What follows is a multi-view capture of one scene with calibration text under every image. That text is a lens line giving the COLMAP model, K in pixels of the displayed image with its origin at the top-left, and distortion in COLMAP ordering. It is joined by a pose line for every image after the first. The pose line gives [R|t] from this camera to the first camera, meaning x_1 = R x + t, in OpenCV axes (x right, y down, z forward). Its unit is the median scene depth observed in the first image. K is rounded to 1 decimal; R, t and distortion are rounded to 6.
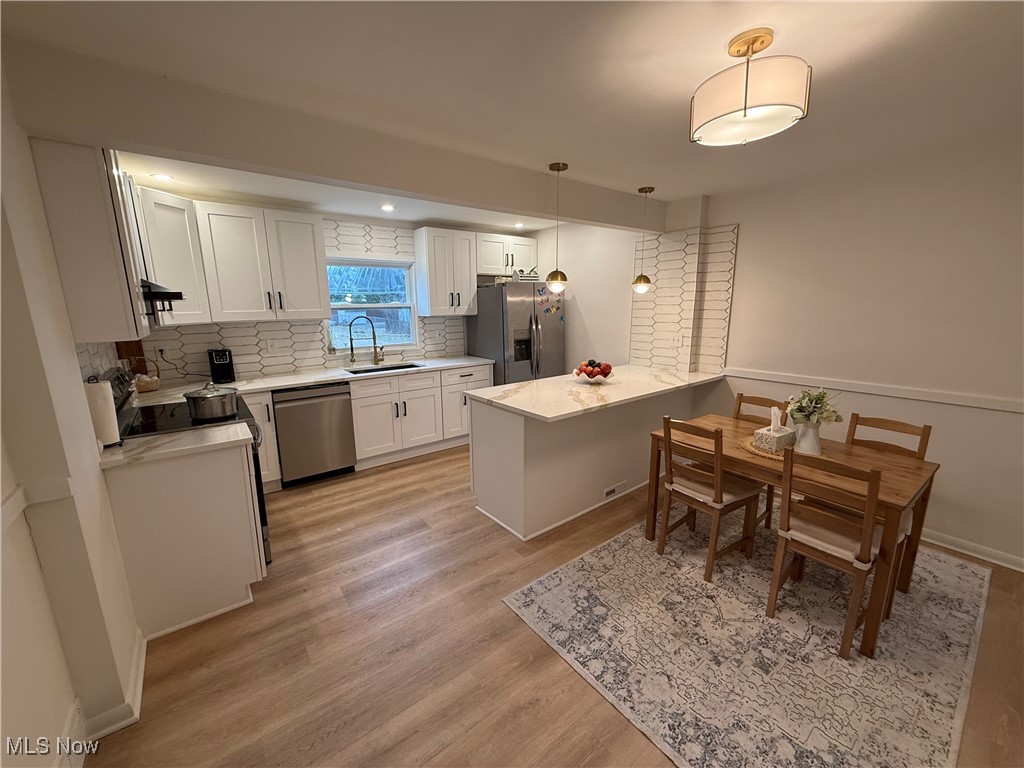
lens RADIAL K [[408.7, 0, 511.6], [0, 408.7, 385.7], [0, 0, 1]] dist [-0.001274, 0.000813]
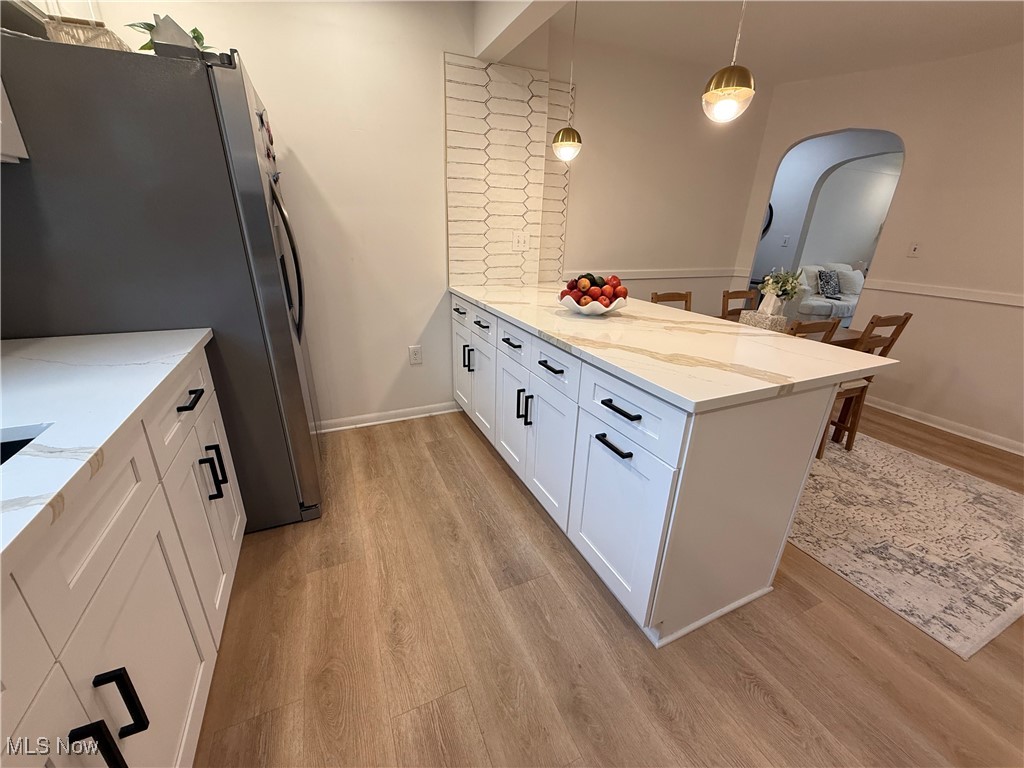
lens RADIAL K [[408.7, 0, 510.6], [0, 408.7, 384.9], [0, 0, 1]] dist [-0.001274, 0.000813]
pose [[0.236708, -0.335338, 0.911876, -0.528486], [0.166610, 0.938656, 0.301937, -0.142552], [-0.957189, 0.080457, 0.278058, 1.259588]]
